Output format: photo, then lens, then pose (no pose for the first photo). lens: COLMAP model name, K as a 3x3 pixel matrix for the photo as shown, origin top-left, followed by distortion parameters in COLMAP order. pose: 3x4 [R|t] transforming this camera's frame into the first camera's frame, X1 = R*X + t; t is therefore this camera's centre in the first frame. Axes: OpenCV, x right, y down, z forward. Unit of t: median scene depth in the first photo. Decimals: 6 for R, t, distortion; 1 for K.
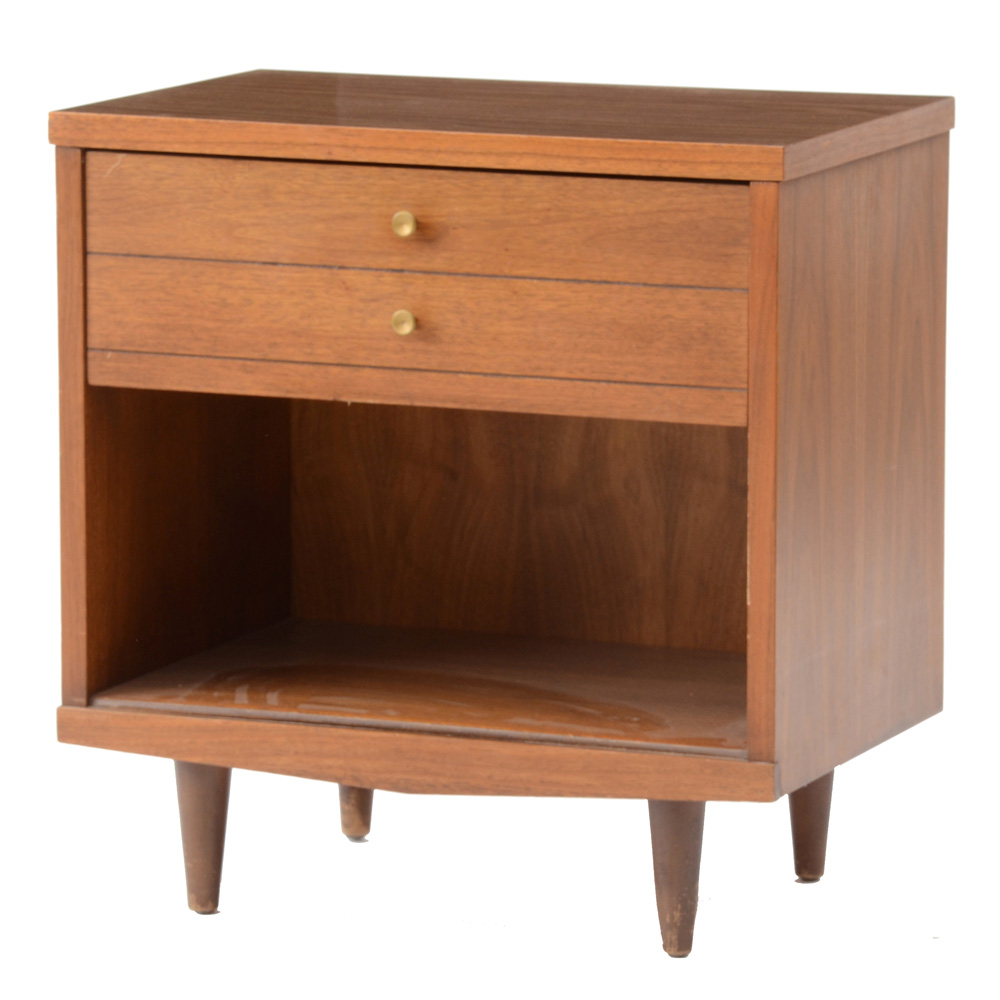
lens RADIAL K [[6312.1, 0, 500.1], [0, 6312.1, 498.3], [0, 0, 1]] dist [1.213087, 0.000000]
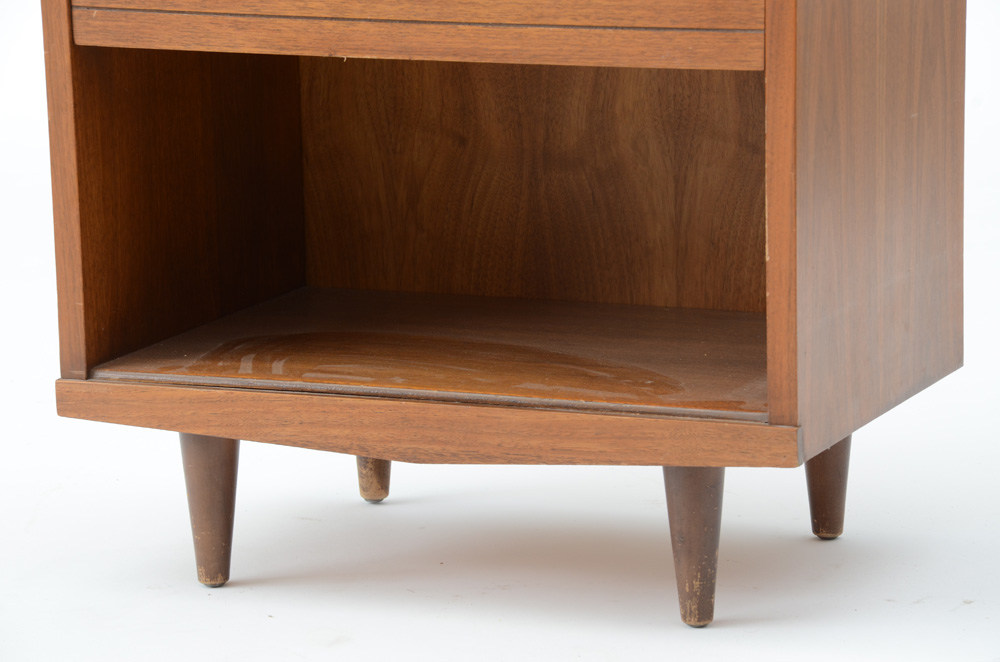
lens RADIAL K [[4066.6, 0, 500.0], [0, 4066.6, 329.1], [0, 0, 1]] dist [1.482495, 0.000000]
pose [[0.999741, -0.019497, -0.011773, 0.006041], [0.019813, 0.999430, 0.027323, 0.009191], [0.011233, -0.027549, 0.999557, 0.372321]]
